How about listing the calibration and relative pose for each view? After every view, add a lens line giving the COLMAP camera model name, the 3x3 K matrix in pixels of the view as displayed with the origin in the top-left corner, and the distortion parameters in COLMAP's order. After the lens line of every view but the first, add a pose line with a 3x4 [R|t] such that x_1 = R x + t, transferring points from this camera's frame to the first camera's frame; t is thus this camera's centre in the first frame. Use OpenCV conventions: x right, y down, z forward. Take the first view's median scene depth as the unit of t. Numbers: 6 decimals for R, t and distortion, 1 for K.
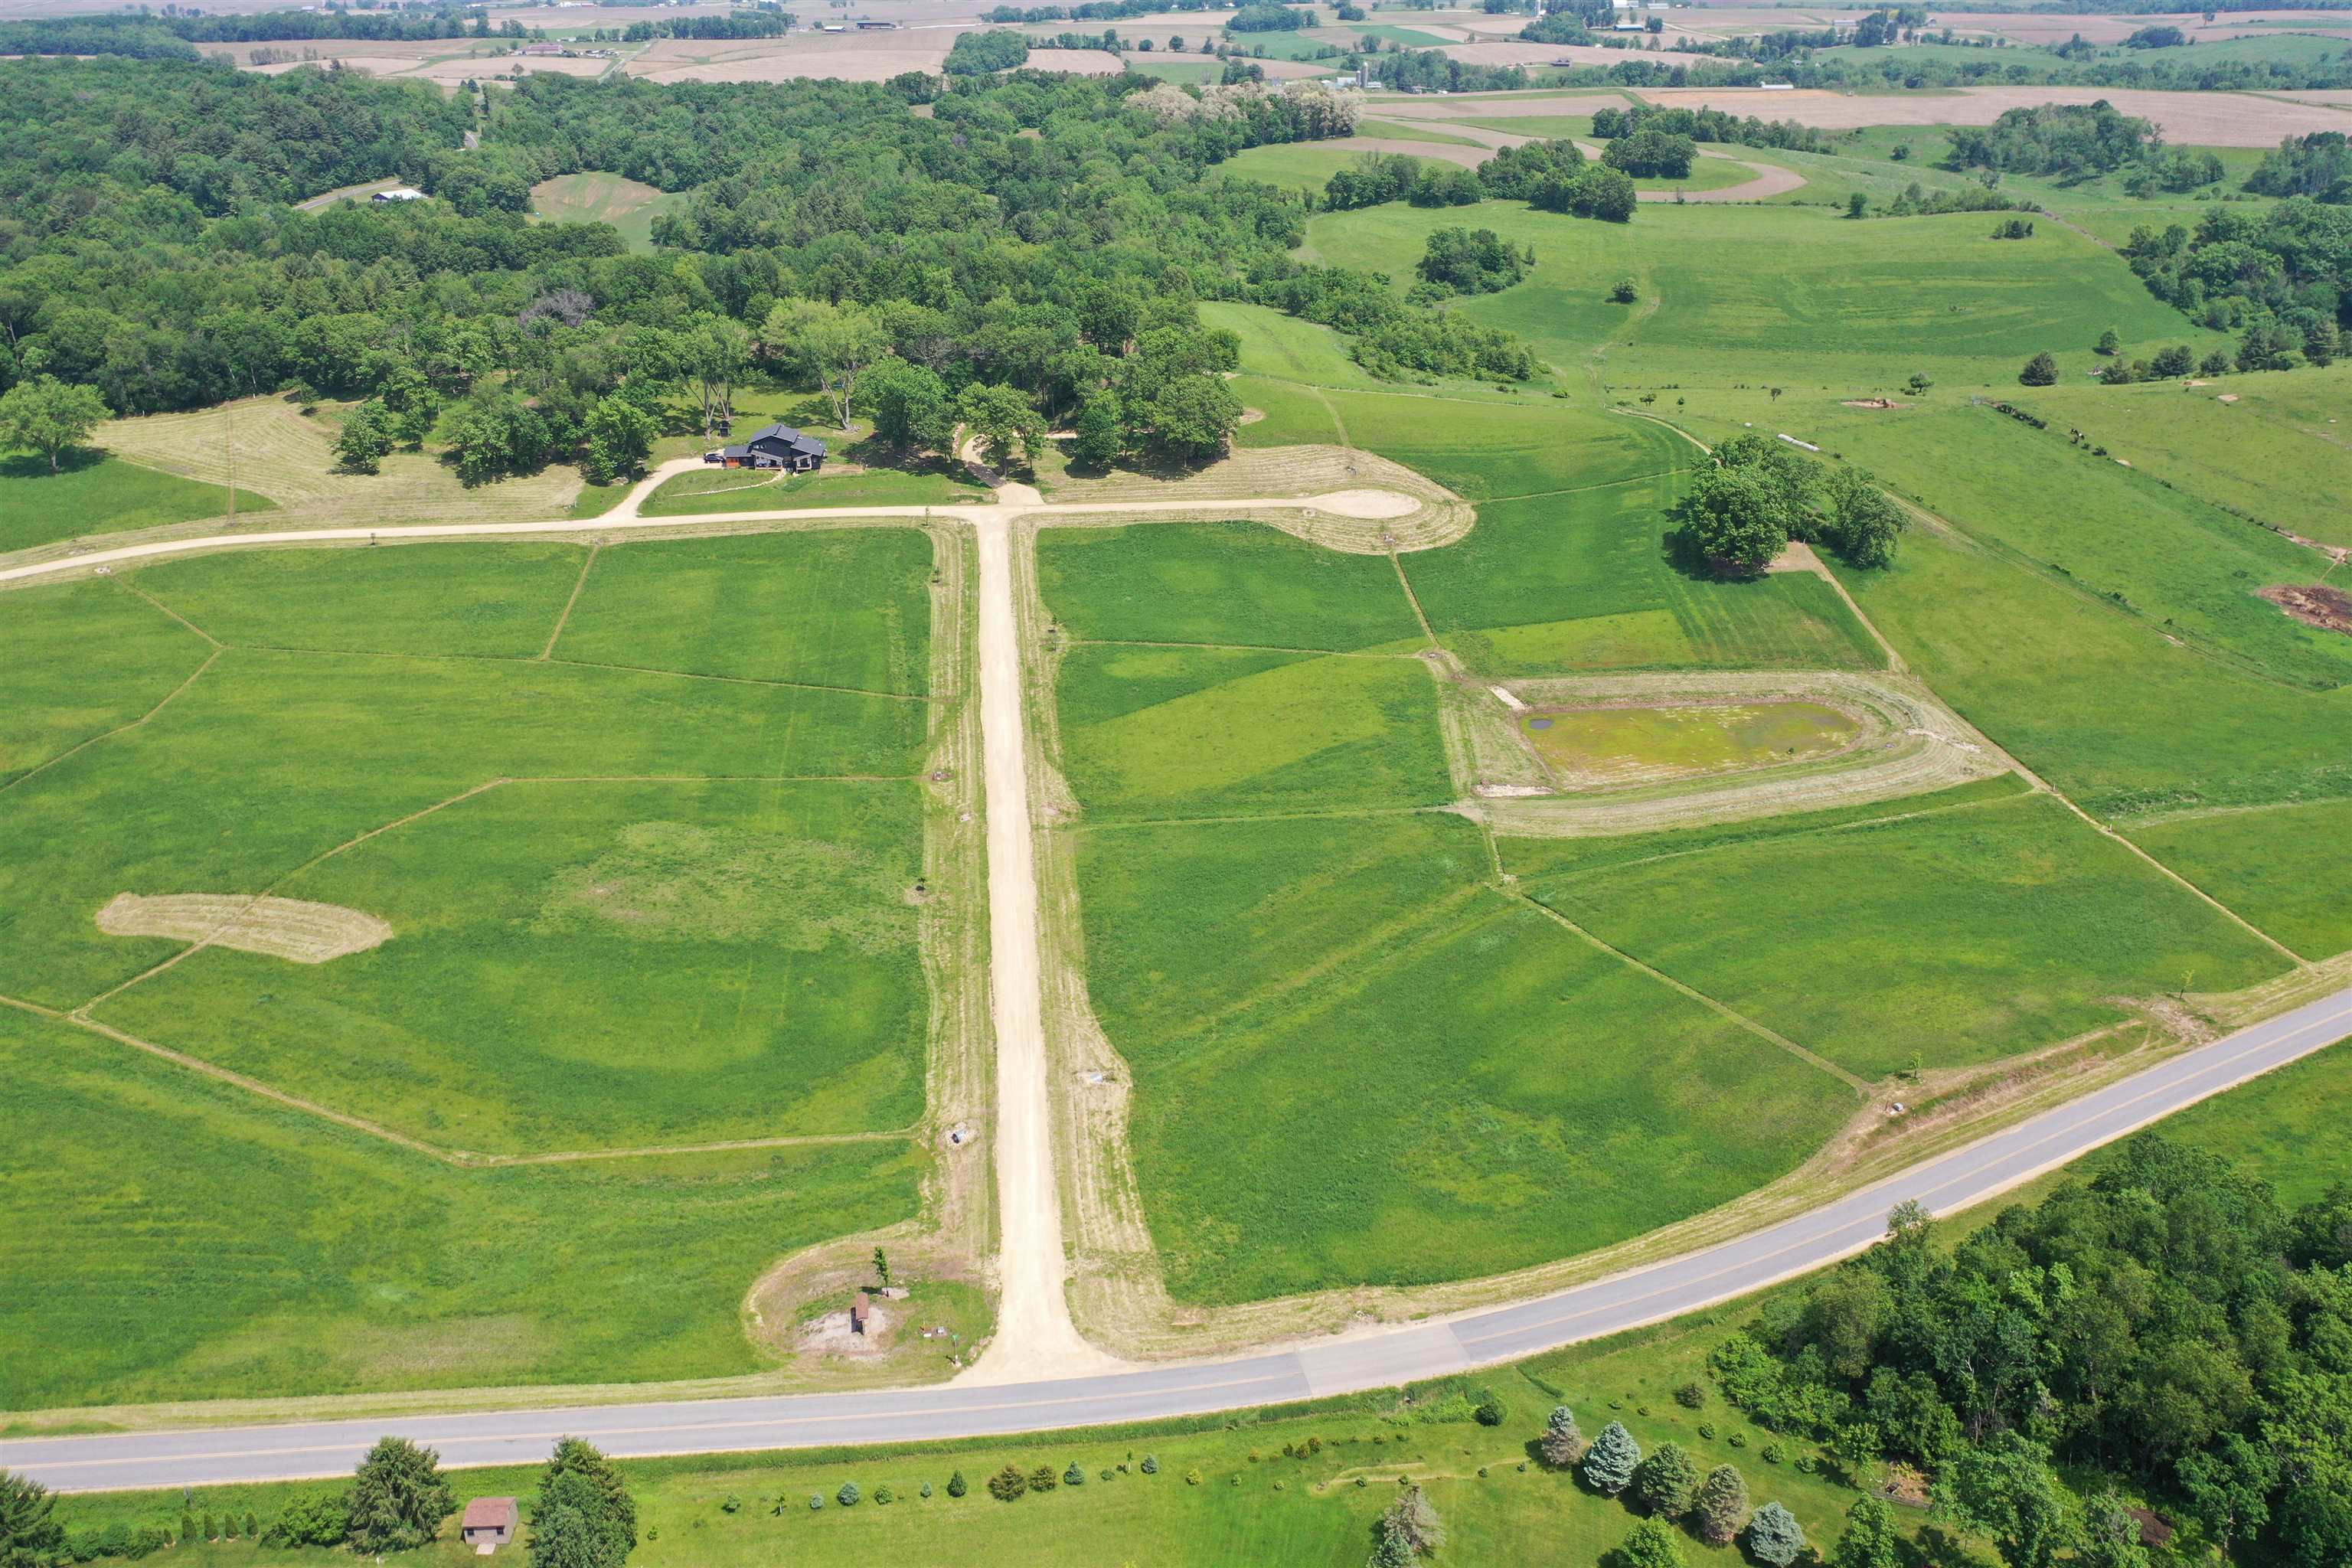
lens RADIAL K [[1849.9, 0, 1168.7], [0, 1849.9, 792.9], [0, 0, 1]] dist [0.013927, 0.001820]
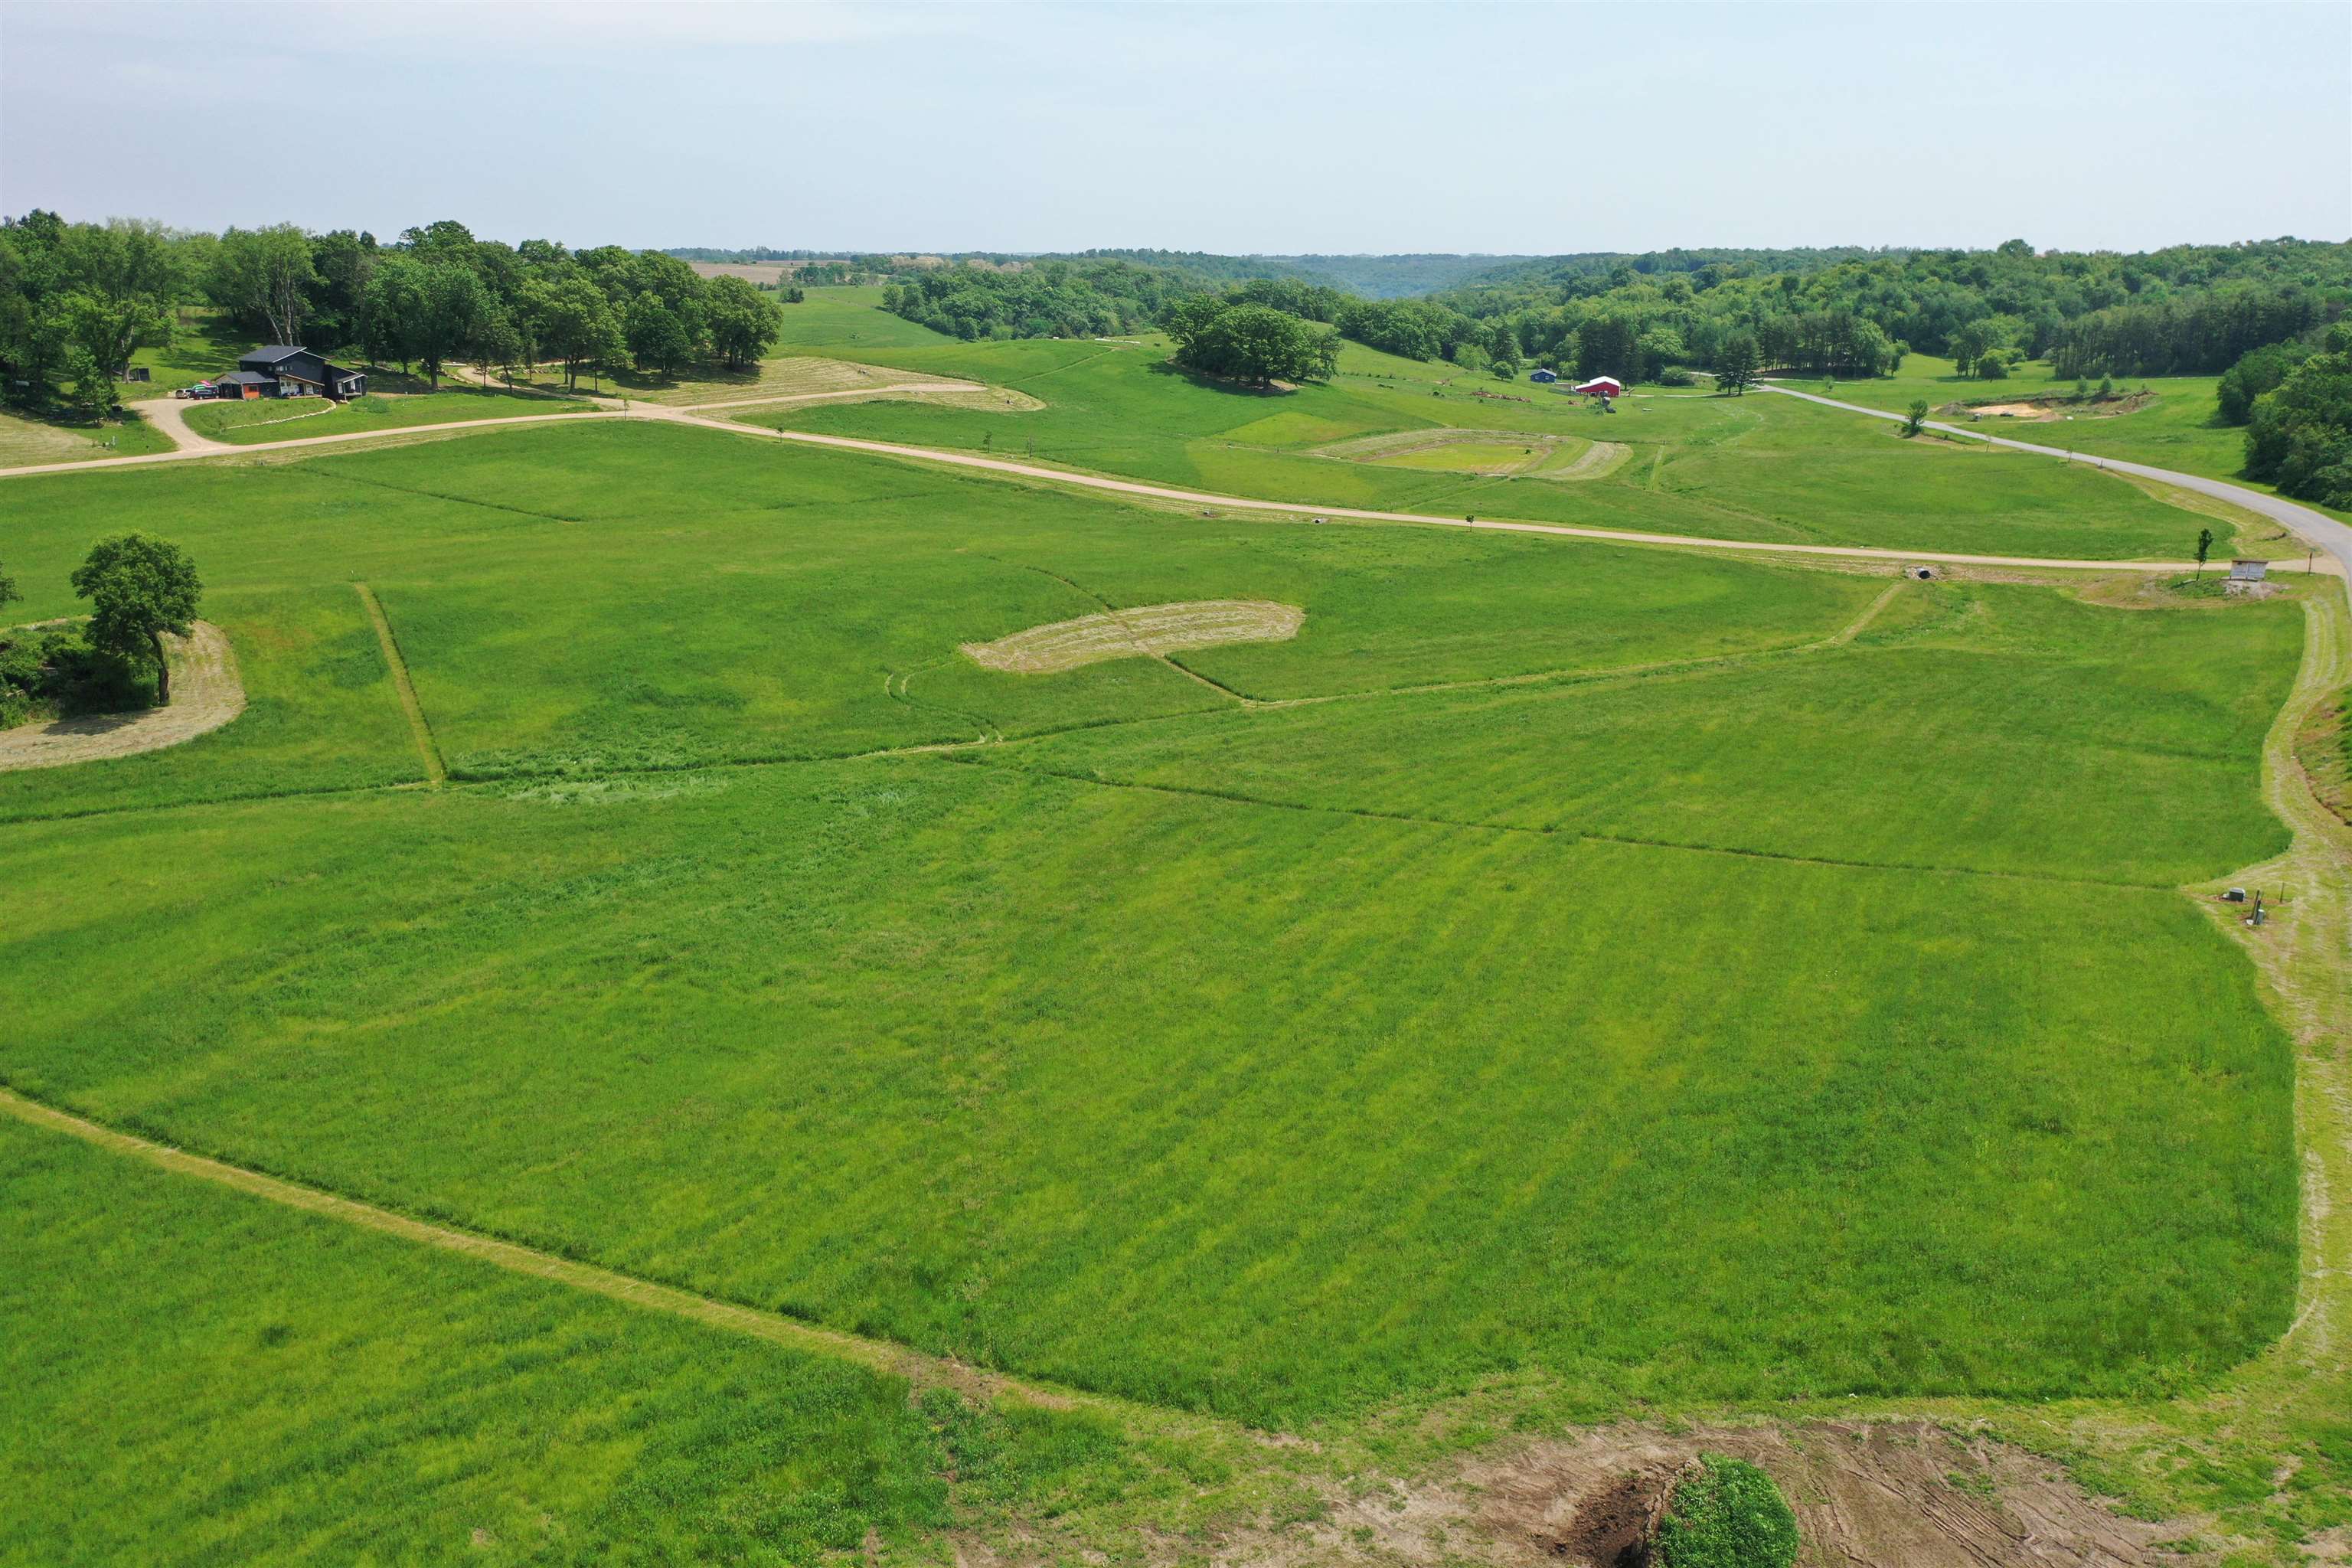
lens RADIAL K [[1856.8, 0, 1171.9], [0, 1856.8, 784.1], [0, 0, 1]] dist [0.011179, 0.003891]
pose [[0.576910, -0.209888, 0.789381, -0.796543], [0.327738, 0.944697, 0.011662, 0.089753], [-0.748173, 0.251982, 0.613793, 0.426909]]
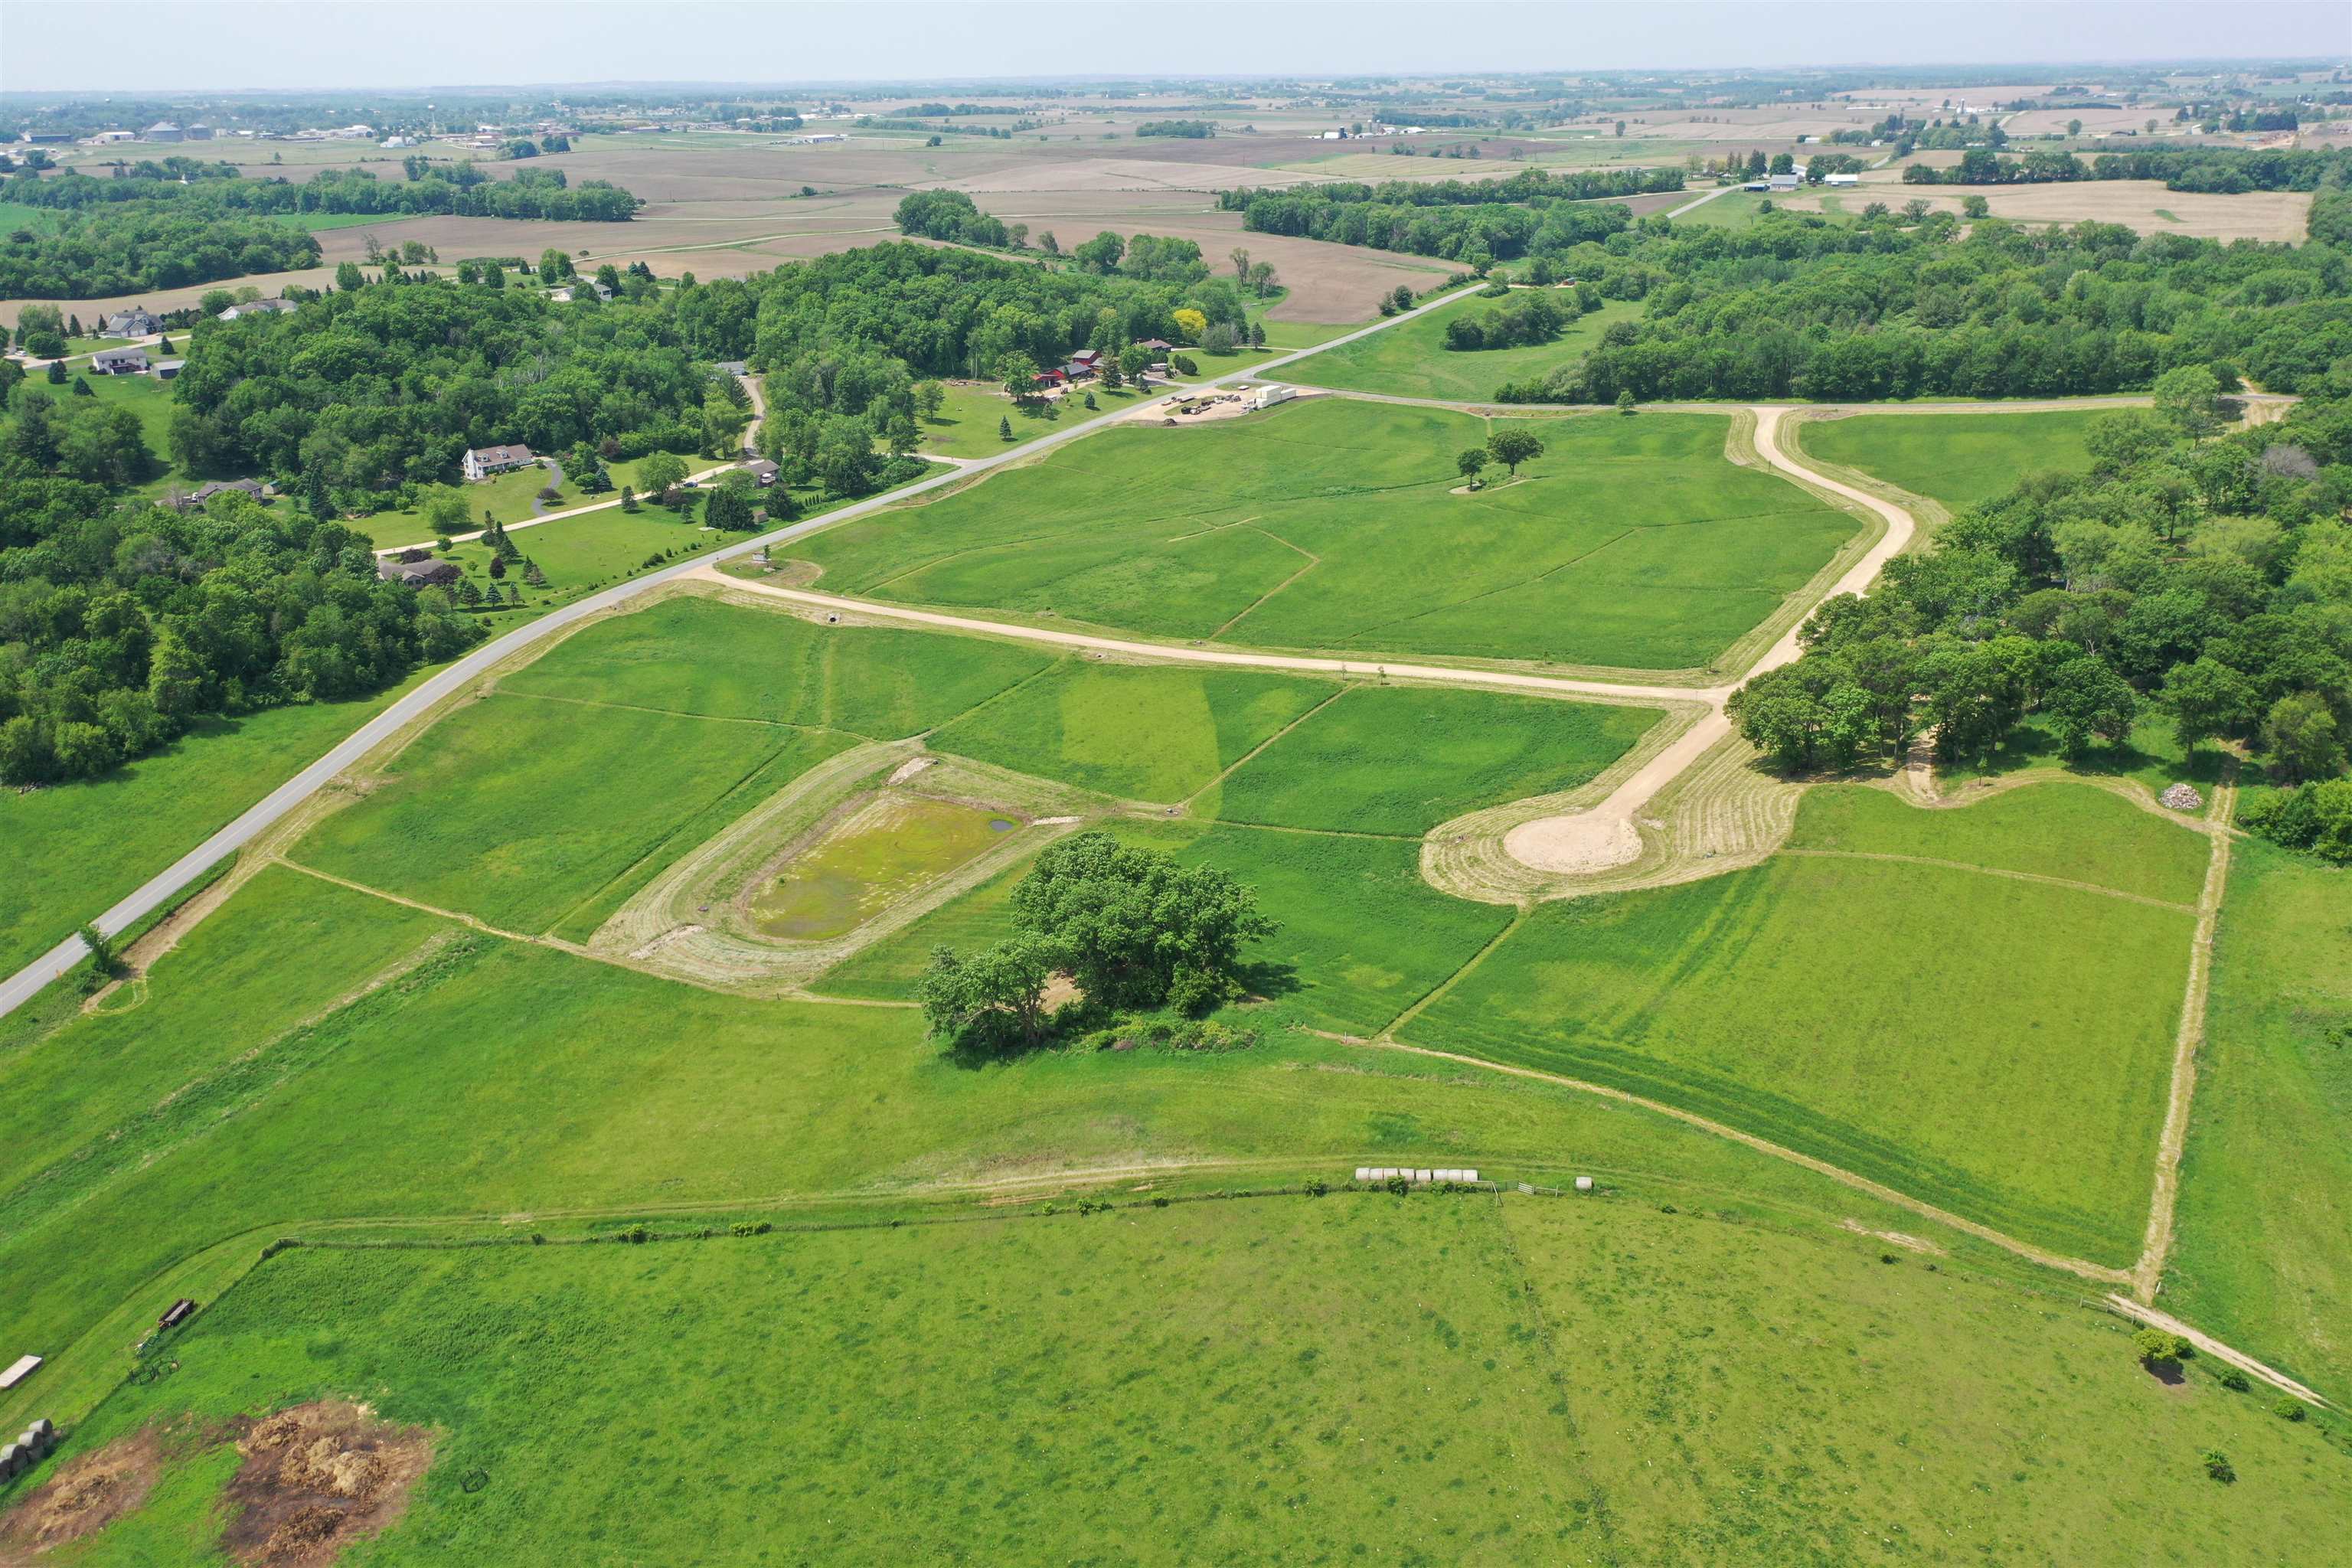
lens RADIAL K [[1849.9, 0, 1168.7], [0, 1849.9, 792.9], [0, 0, 1]] dist [0.013927, 0.001820]
pose [[-0.578843, 0.315158, -0.752074, 0.878214], [-0.318839, 0.761396, 0.564462, -0.634244], [0.750522, 0.566526, -0.340244, 1.361736]]
